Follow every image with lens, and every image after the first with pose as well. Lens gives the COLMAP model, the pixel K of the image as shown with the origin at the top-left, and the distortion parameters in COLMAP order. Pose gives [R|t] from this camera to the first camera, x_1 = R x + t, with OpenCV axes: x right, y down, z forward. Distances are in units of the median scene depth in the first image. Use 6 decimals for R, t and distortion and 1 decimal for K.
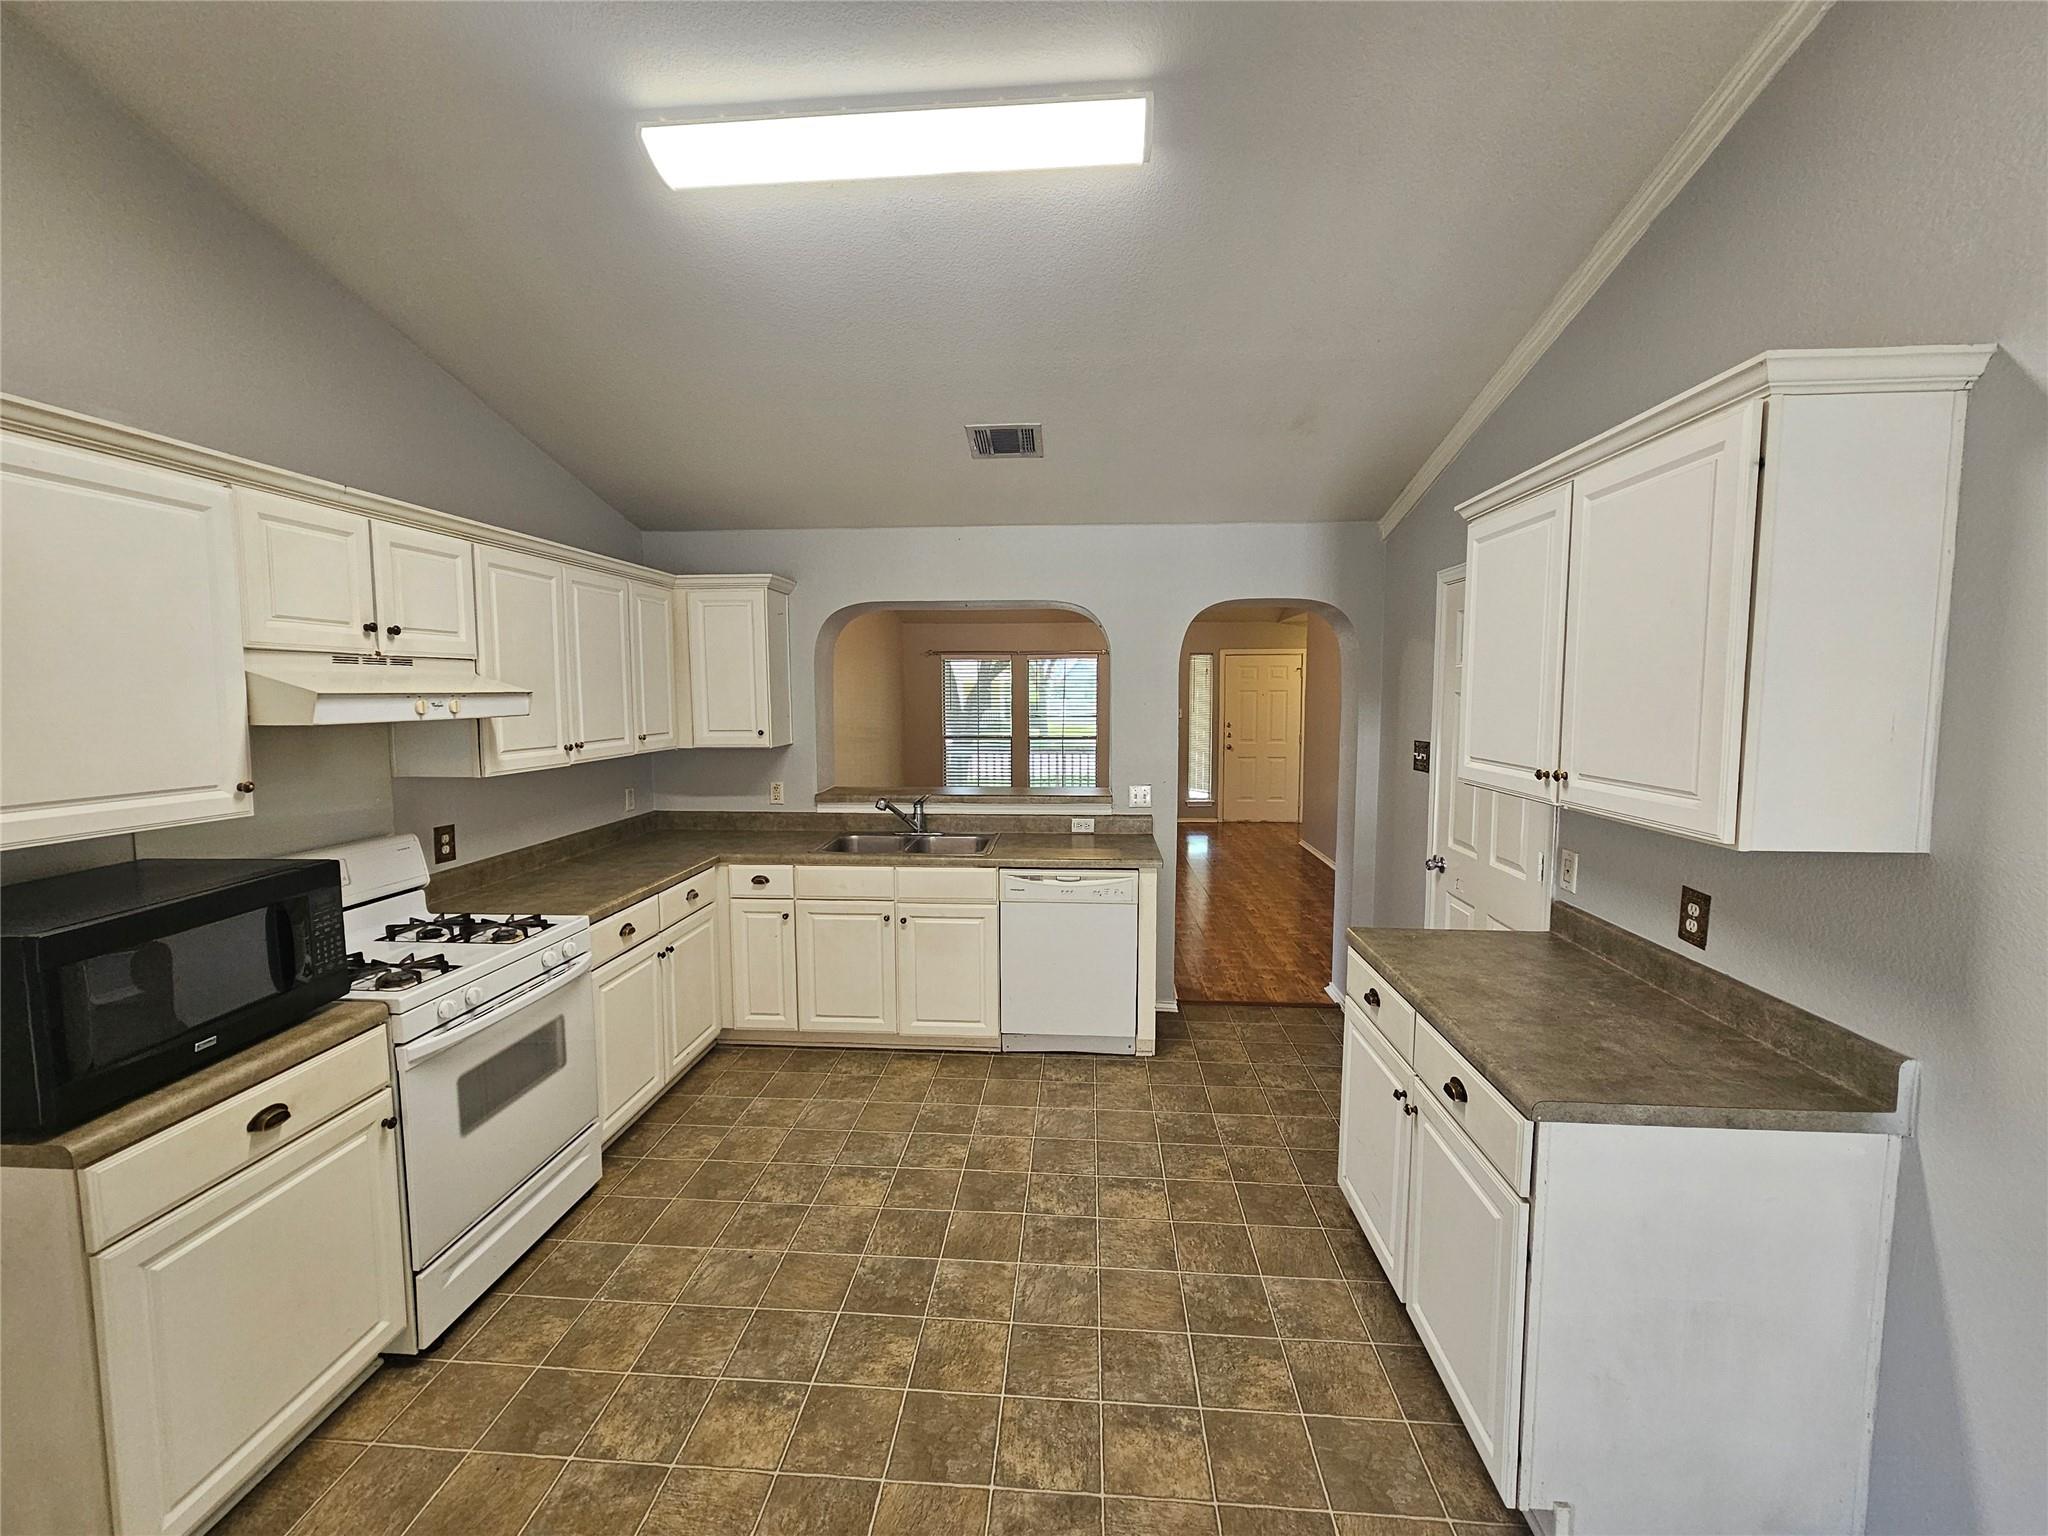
lens RADIAL K [[842.6, 0, 1022.0], [0, 842.6, 763.9], [0, 0, 1]] dist [-0.002919, 0.002407]
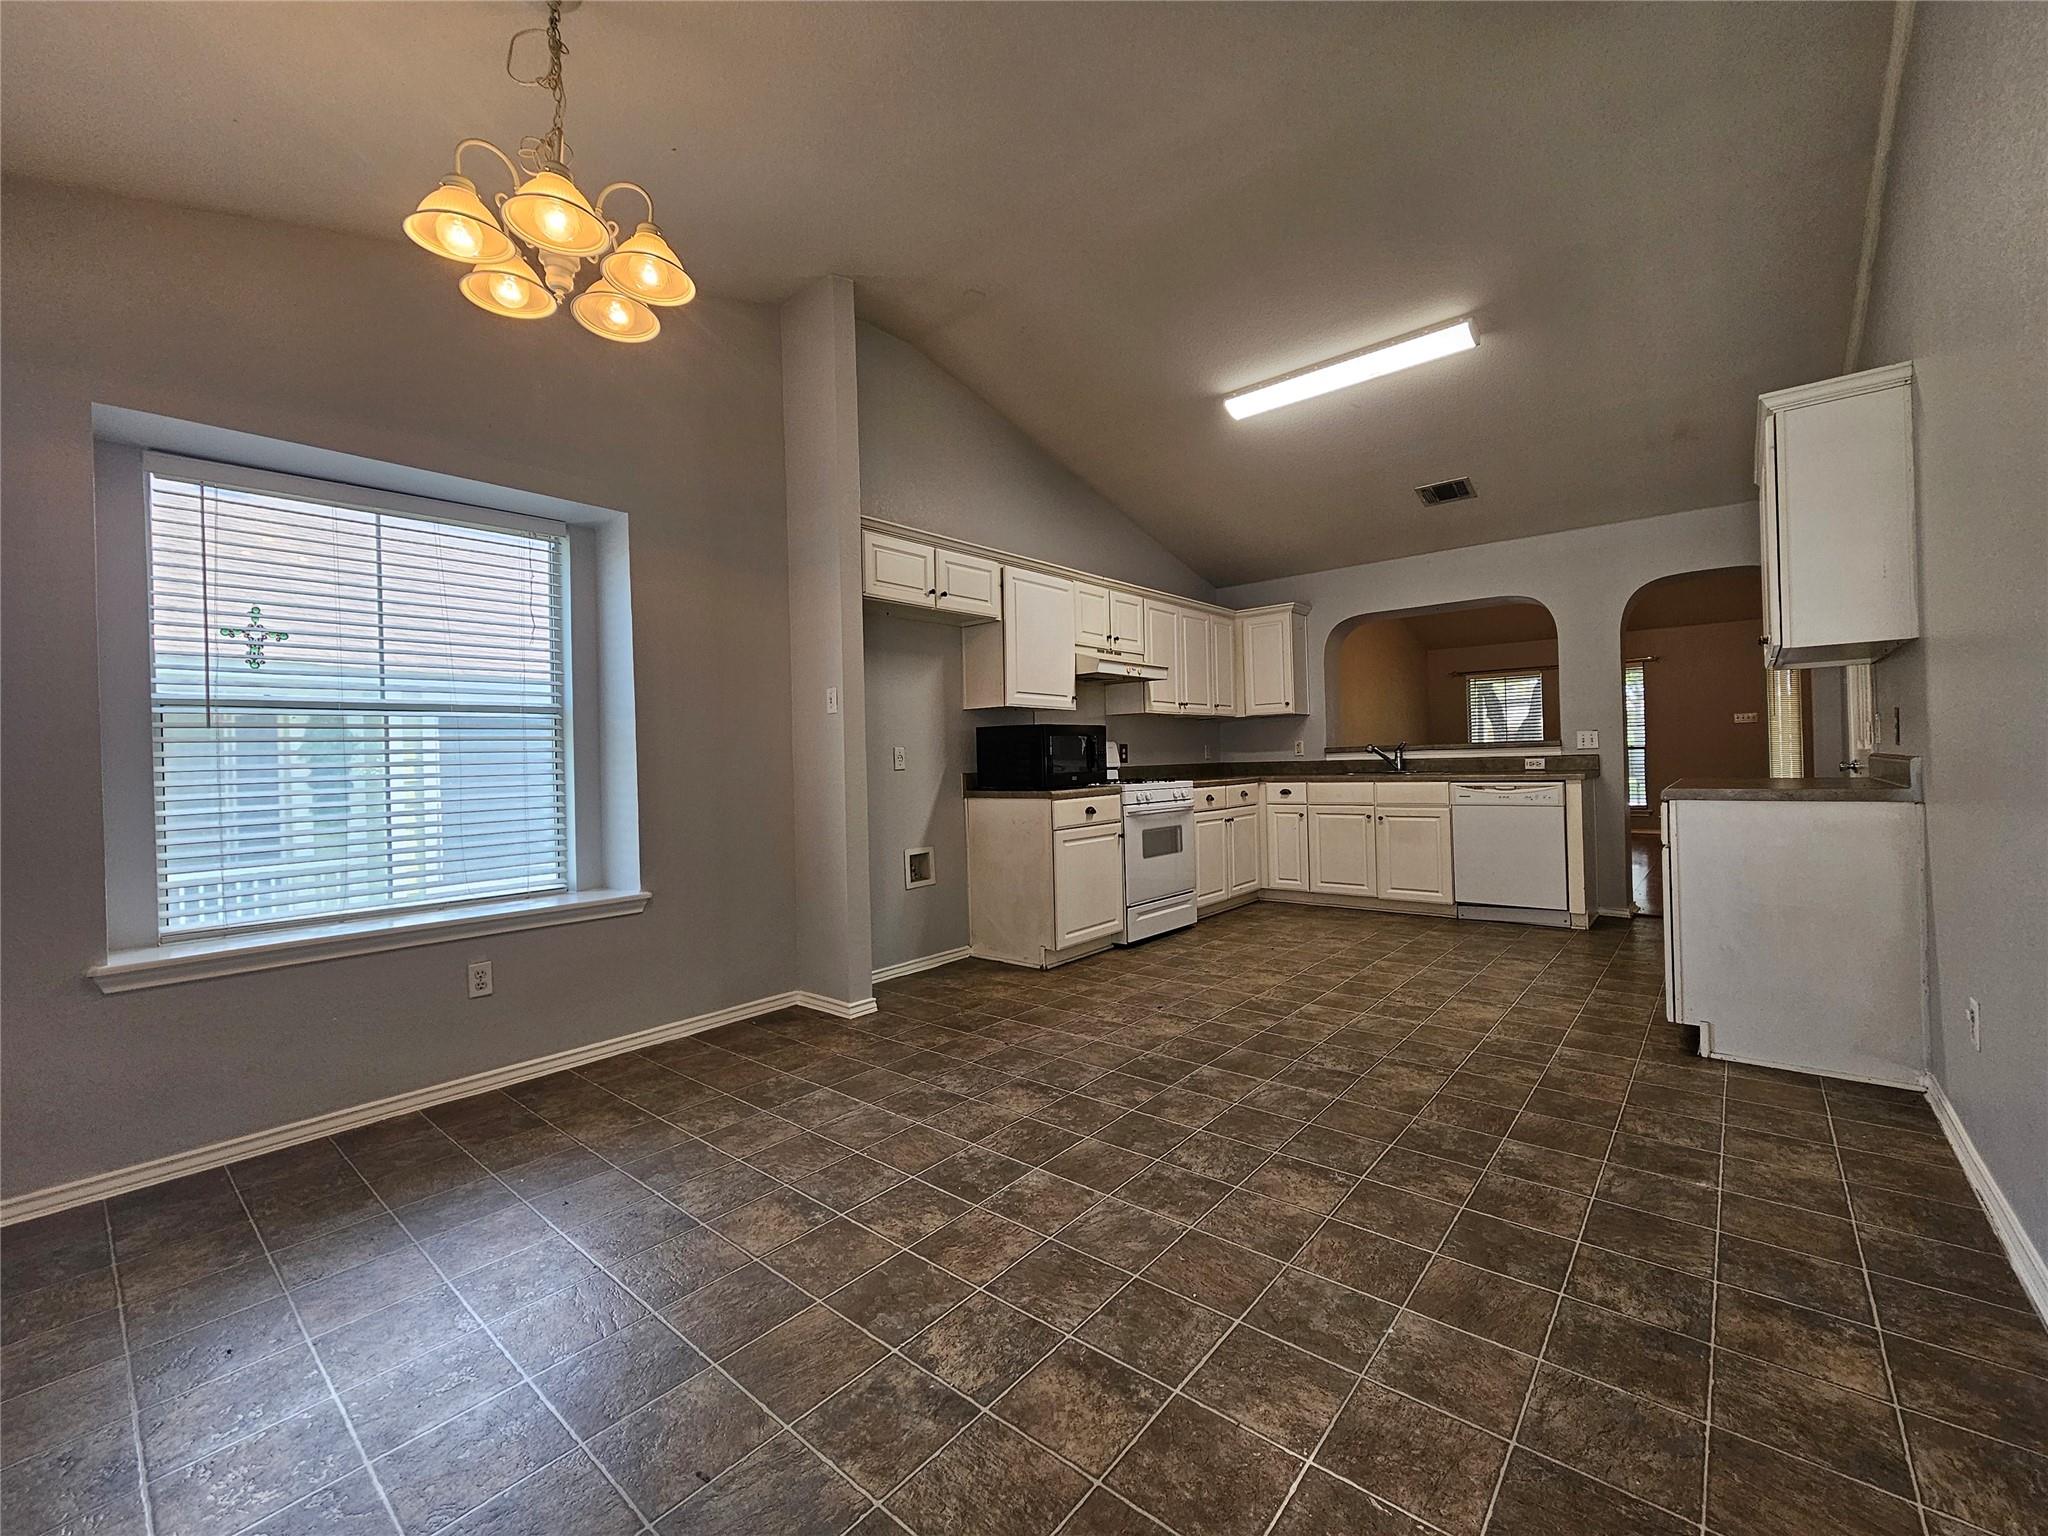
lens RADIAL K [[842.6, 0, 1028.1], [0, 842.6, 755.8], [0, 0, 1]] dist [-0.002919, 0.002407]
pose [[0.810594, -0.023748, -0.585126, 0.334039], [-0.026109, 0.996718, -0.076622, 0.302691], [0.585026, 0.077387, 0.807314, -0.842975]]
